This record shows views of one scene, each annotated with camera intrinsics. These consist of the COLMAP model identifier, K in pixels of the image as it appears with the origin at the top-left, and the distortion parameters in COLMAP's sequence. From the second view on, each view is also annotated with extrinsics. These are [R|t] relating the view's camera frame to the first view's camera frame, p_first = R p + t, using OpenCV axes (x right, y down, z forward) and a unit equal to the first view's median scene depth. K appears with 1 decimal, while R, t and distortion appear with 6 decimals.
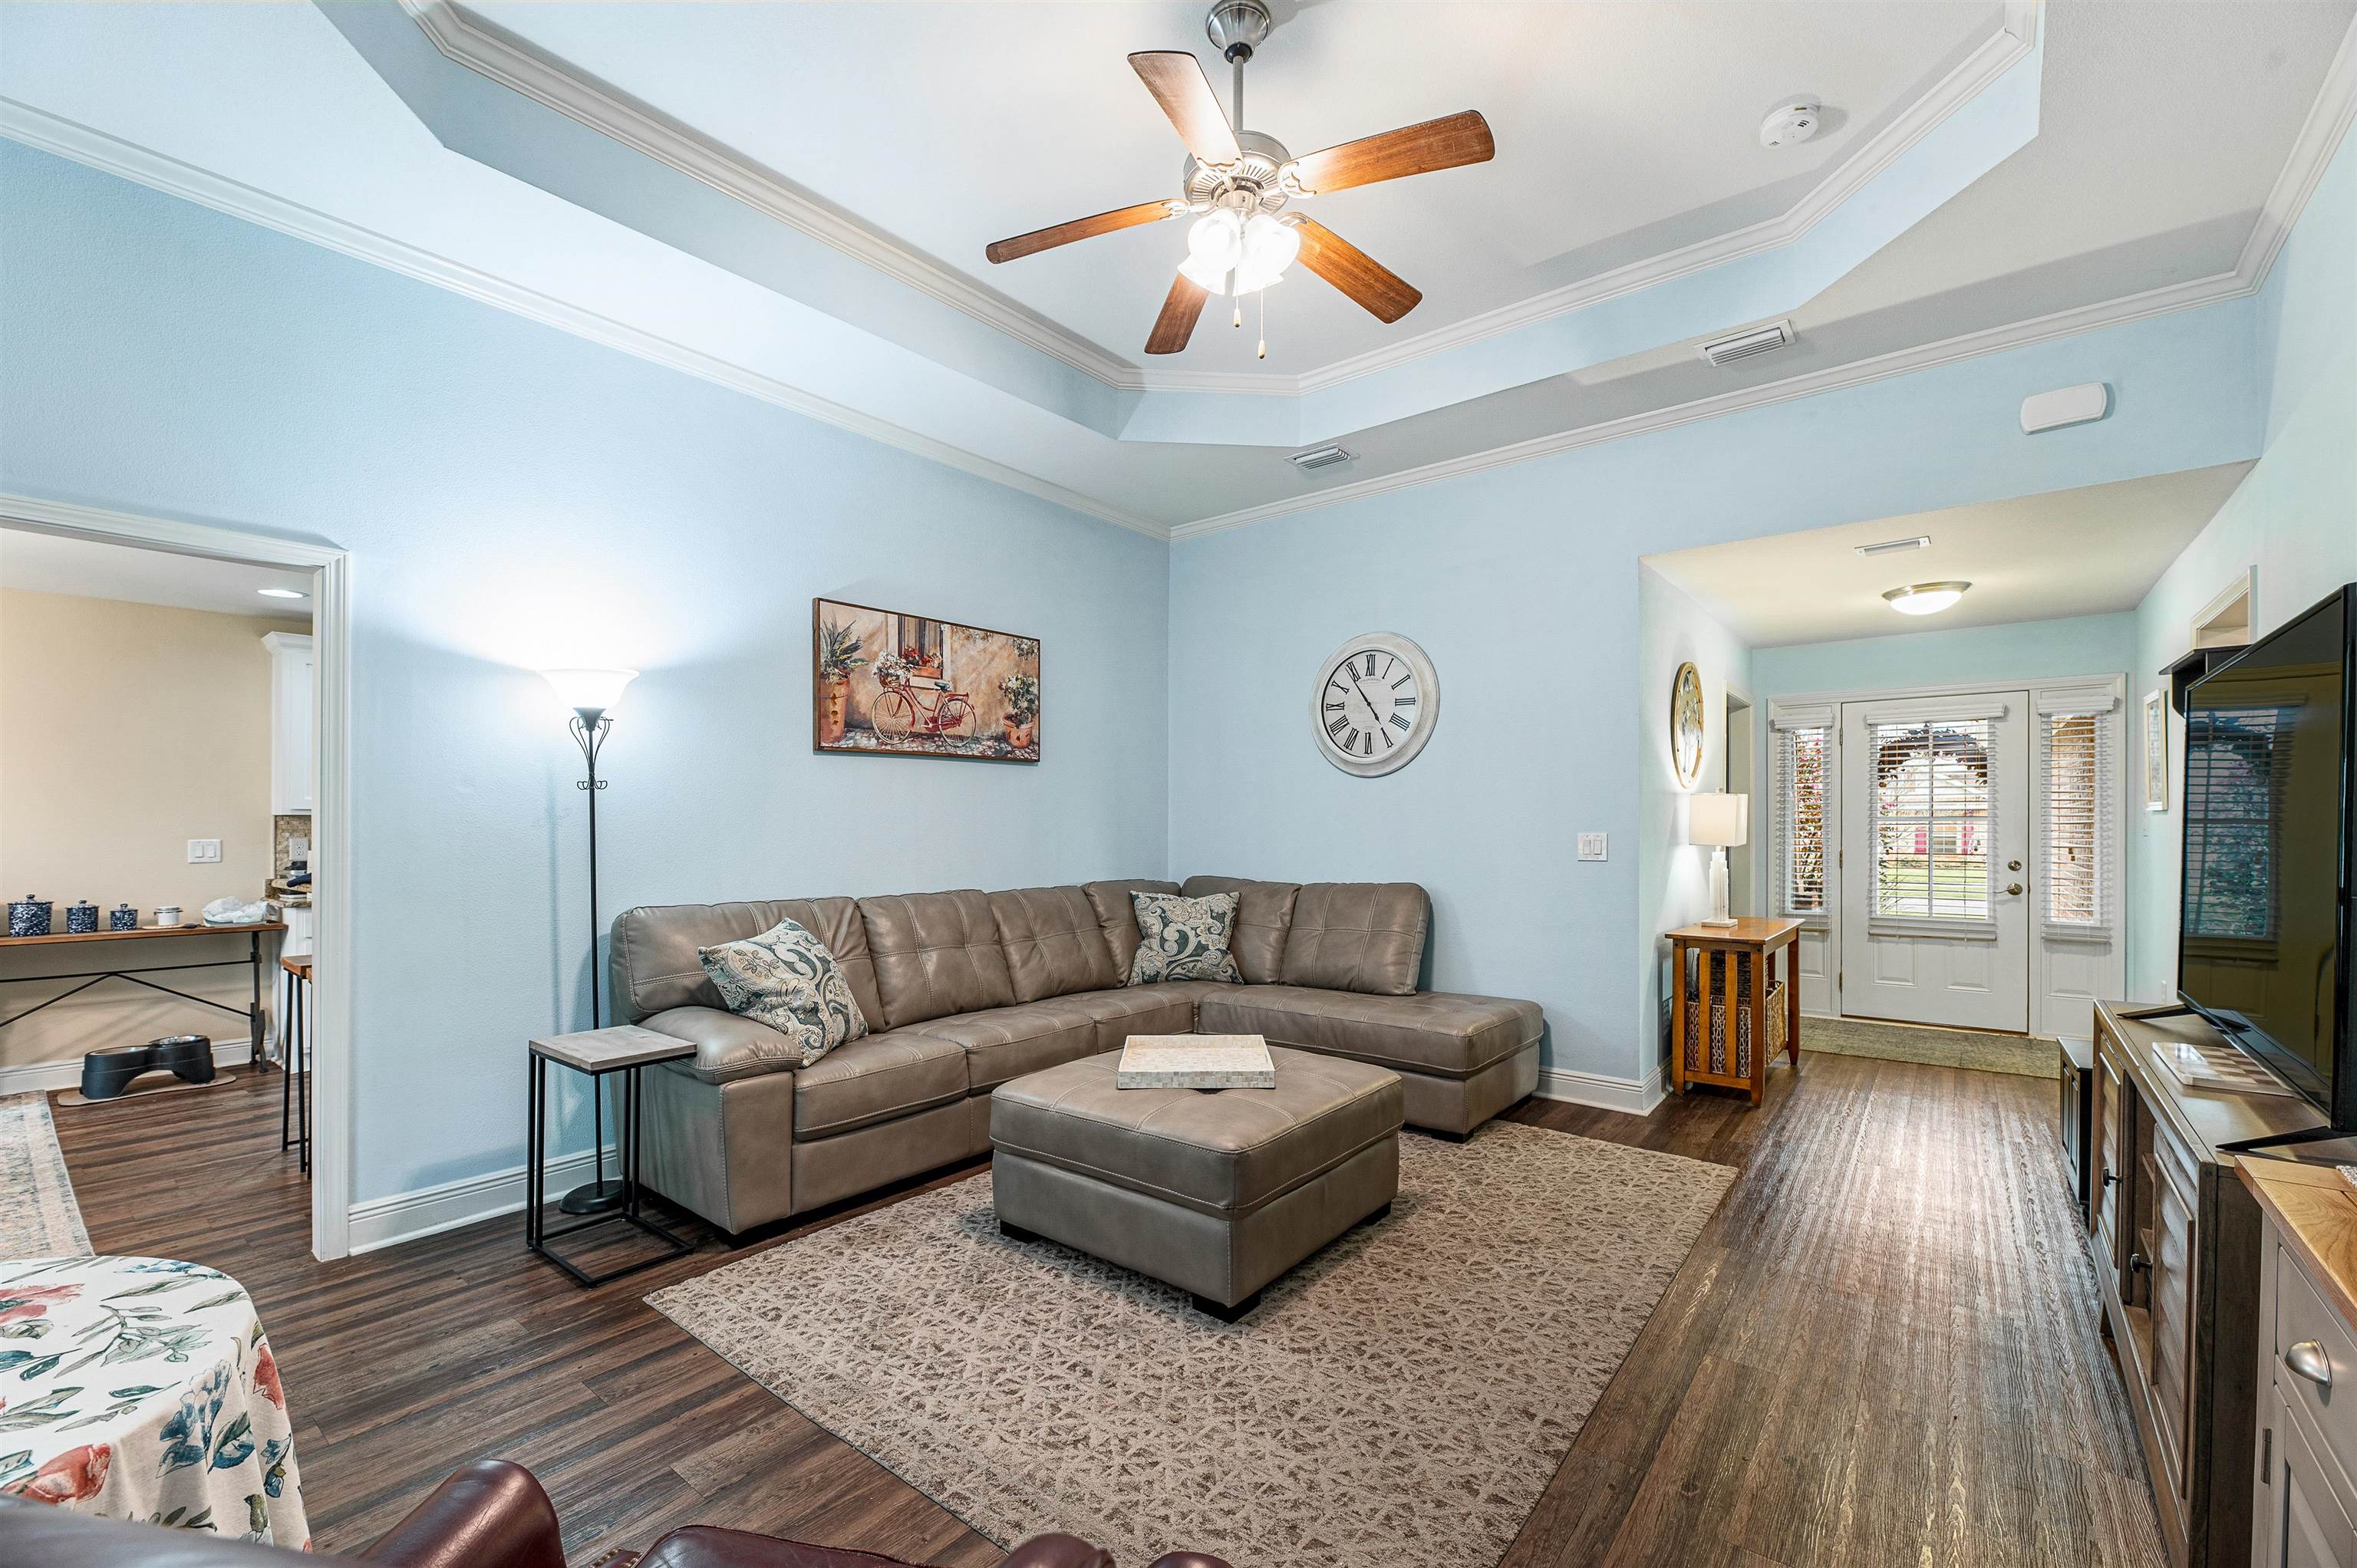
lens RADIAL K [[973.3, 0, 1177.0], [0, 973.3, 832.6], [0, 0, 1]] dist [0.000559, -0.000613]
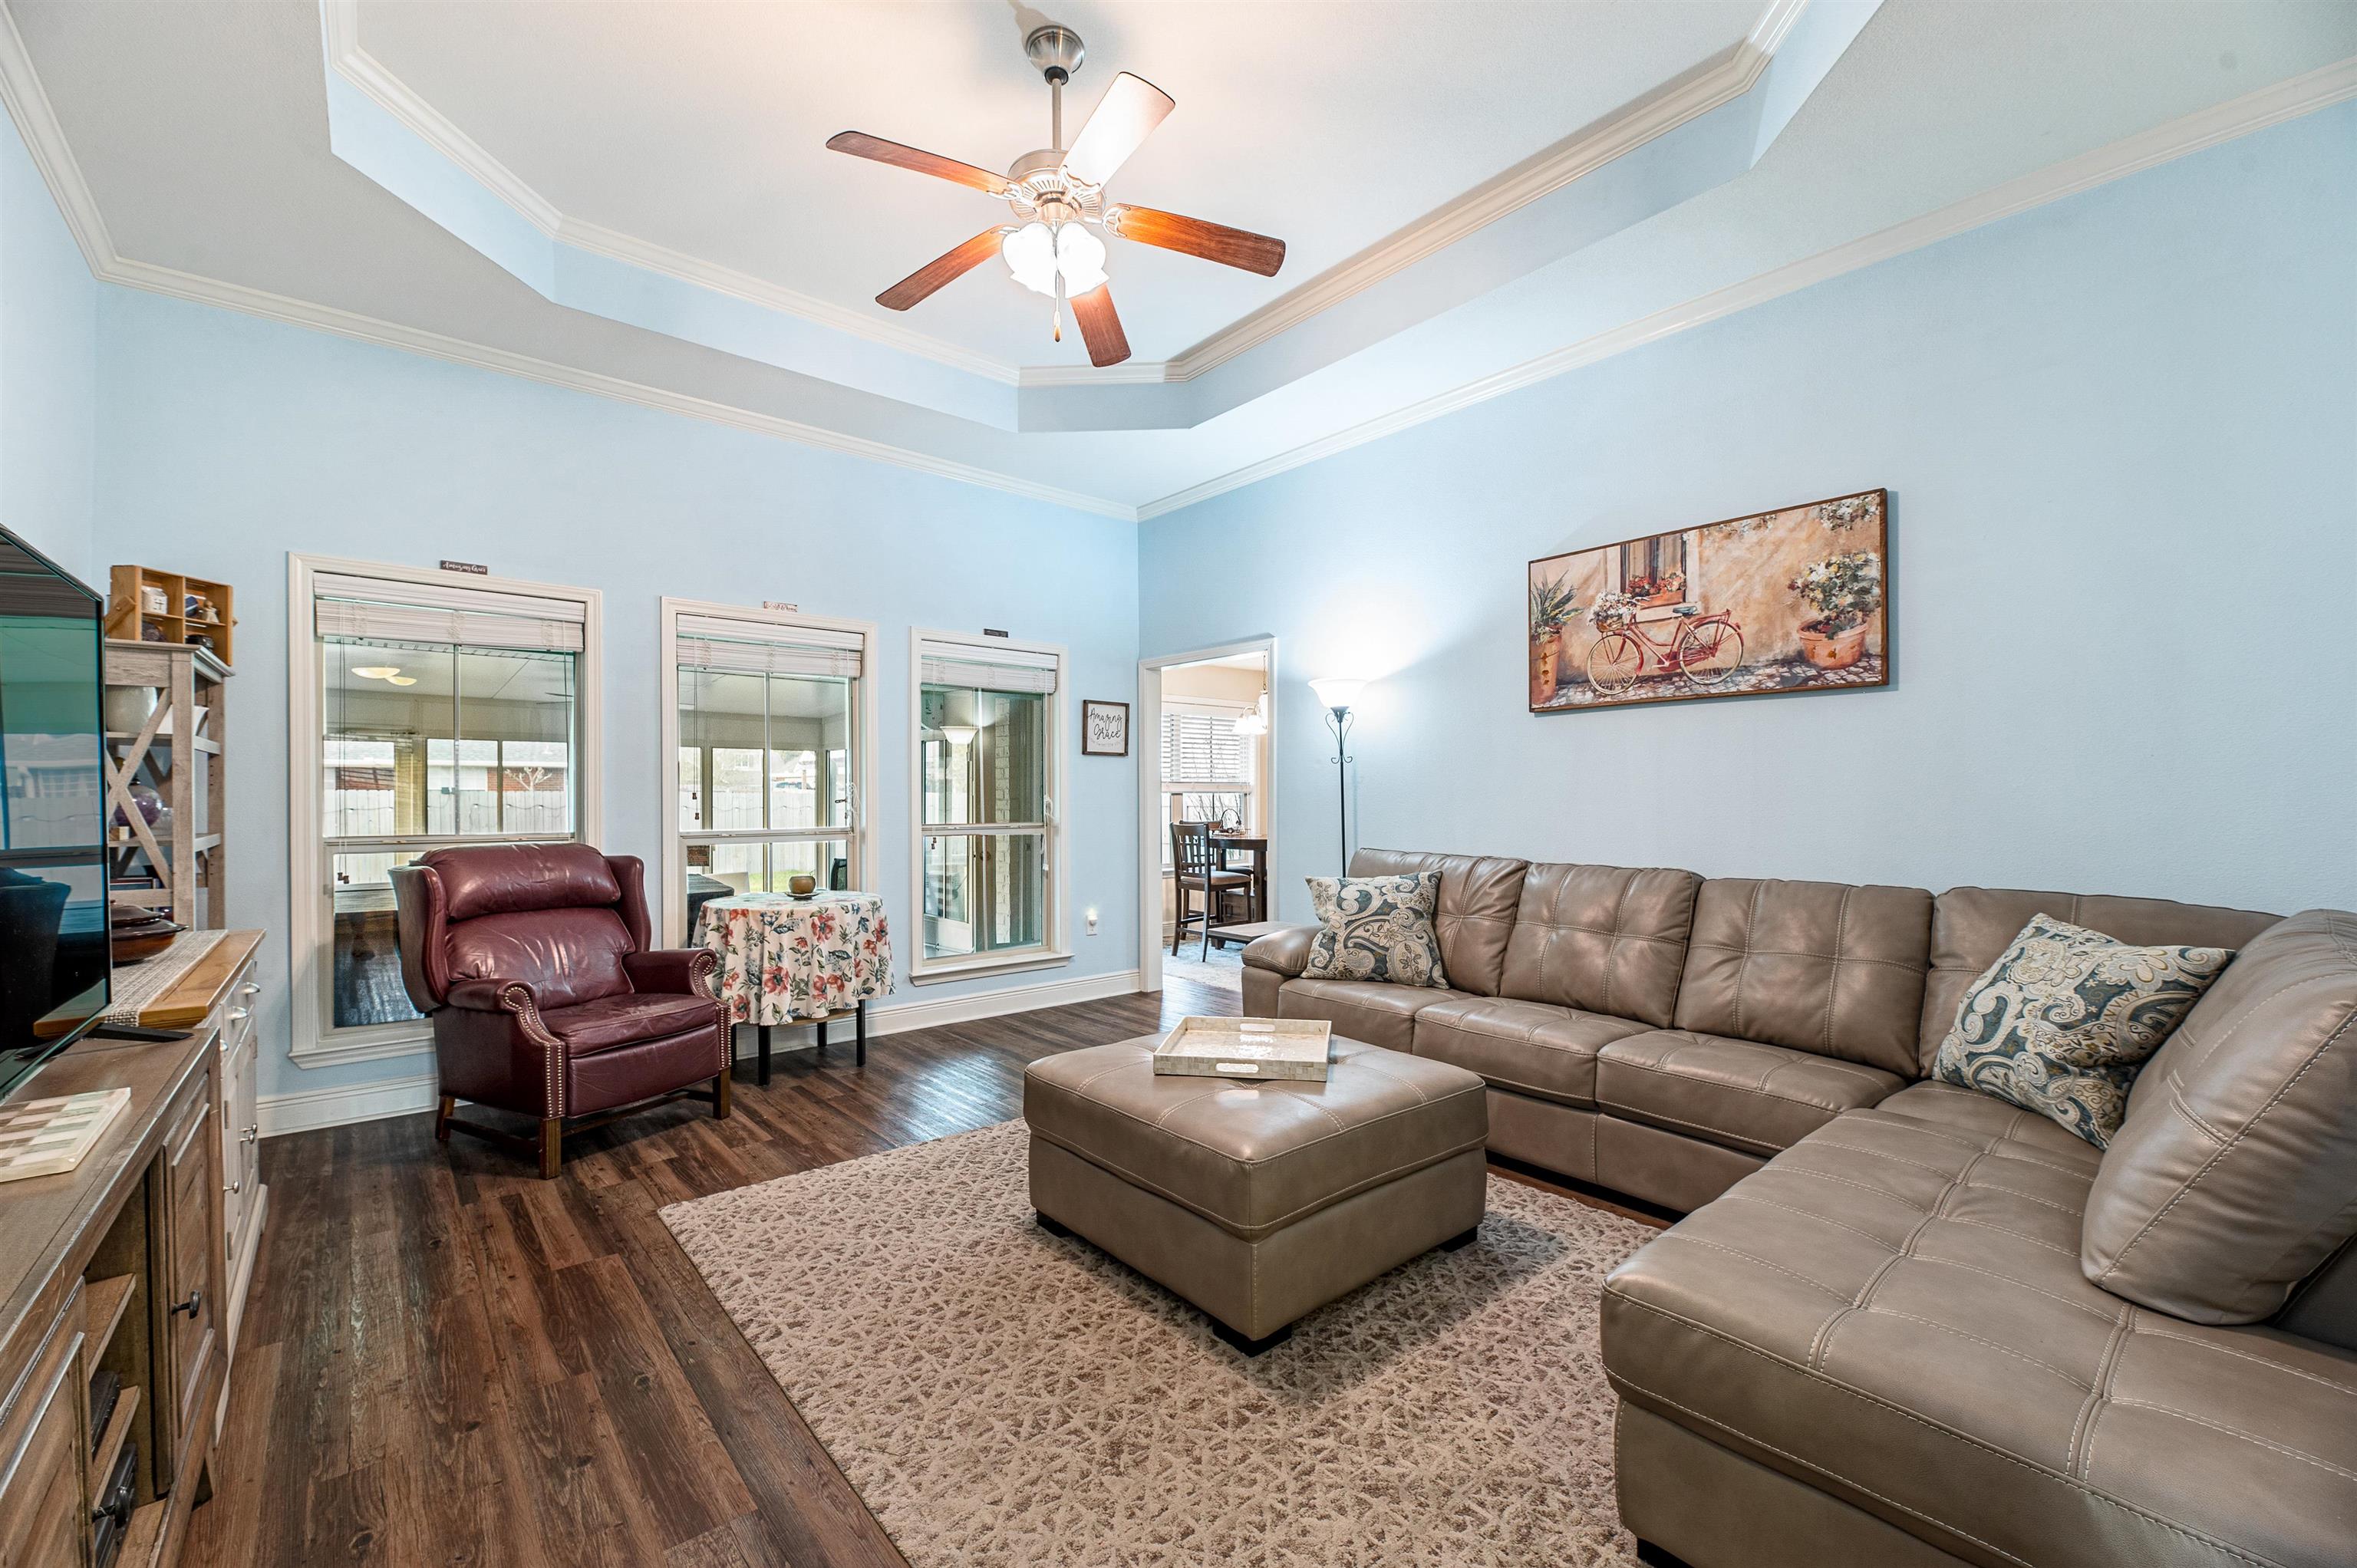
lens RADIAL K [[973.3, 0, 1172.5], [0, 973.3, 798.5], [0, 0, 1]] dist [0.000559, -0.000613]
pose [[-0.198003, 0.005371, -0.980187, 0.616924], [-0.009338, 0.999929, 0.007365, 0.000084], [0.980157, 0.010612, -0.197939, 0.747812]]
